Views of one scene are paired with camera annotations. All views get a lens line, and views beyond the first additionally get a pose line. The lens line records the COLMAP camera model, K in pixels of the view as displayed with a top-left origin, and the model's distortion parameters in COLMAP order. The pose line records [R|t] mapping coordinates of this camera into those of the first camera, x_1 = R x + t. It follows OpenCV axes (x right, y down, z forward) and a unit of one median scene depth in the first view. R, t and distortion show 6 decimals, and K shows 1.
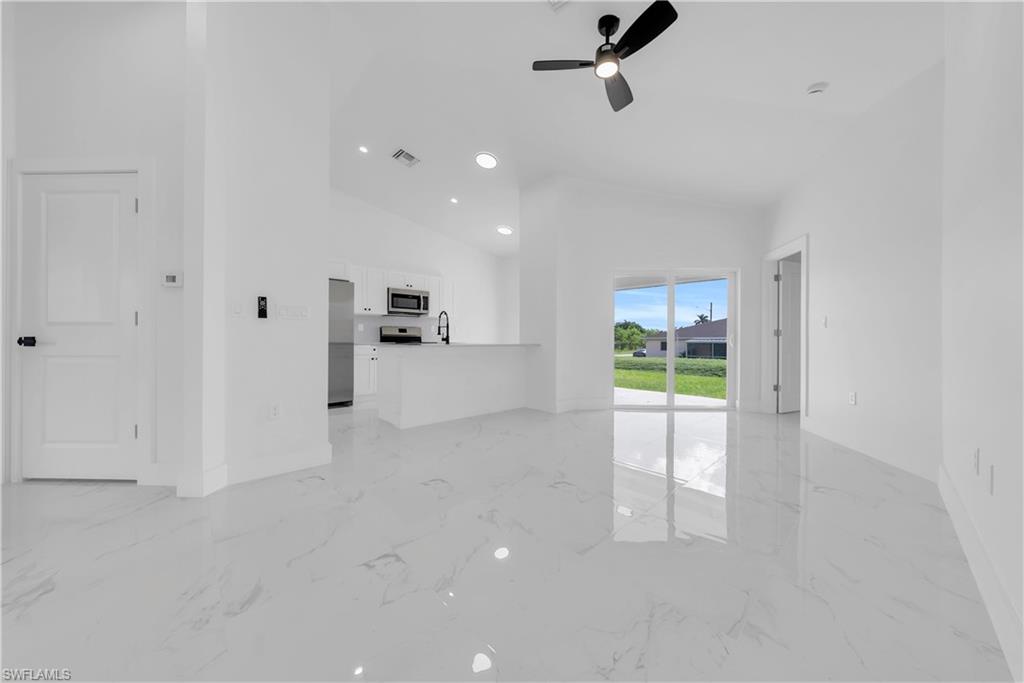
lens RADIAL K [[353.5, 0, 513.0], [0, 353.5, 339.5], [0, 0, 1]] dist [-0.000919, -0.000069]
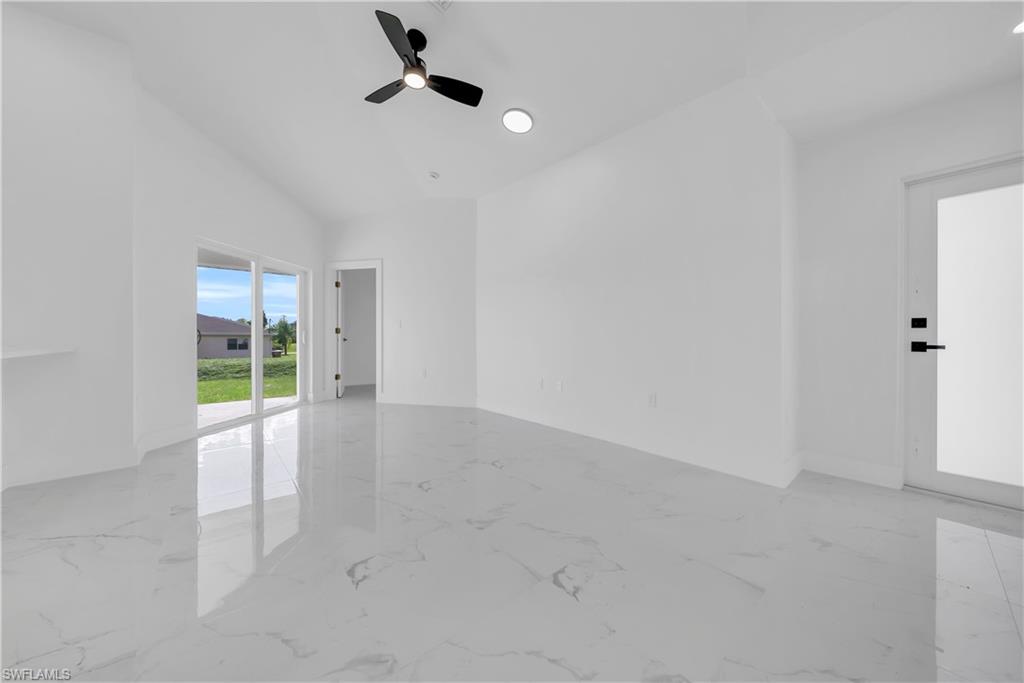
lens RADIAL K [[353.5, 0, 513.0], [0, 353.5, 339.5], [0, 0, 1]] dist [-0.000919, -0.000069]
pose [[0.045817, -0.016162, 0.998819, -0.341592], [0.003552, 0.999865, 0.016016, -0.004900], [-0.998944, 0.002814, 0.045868, 0.291251]]
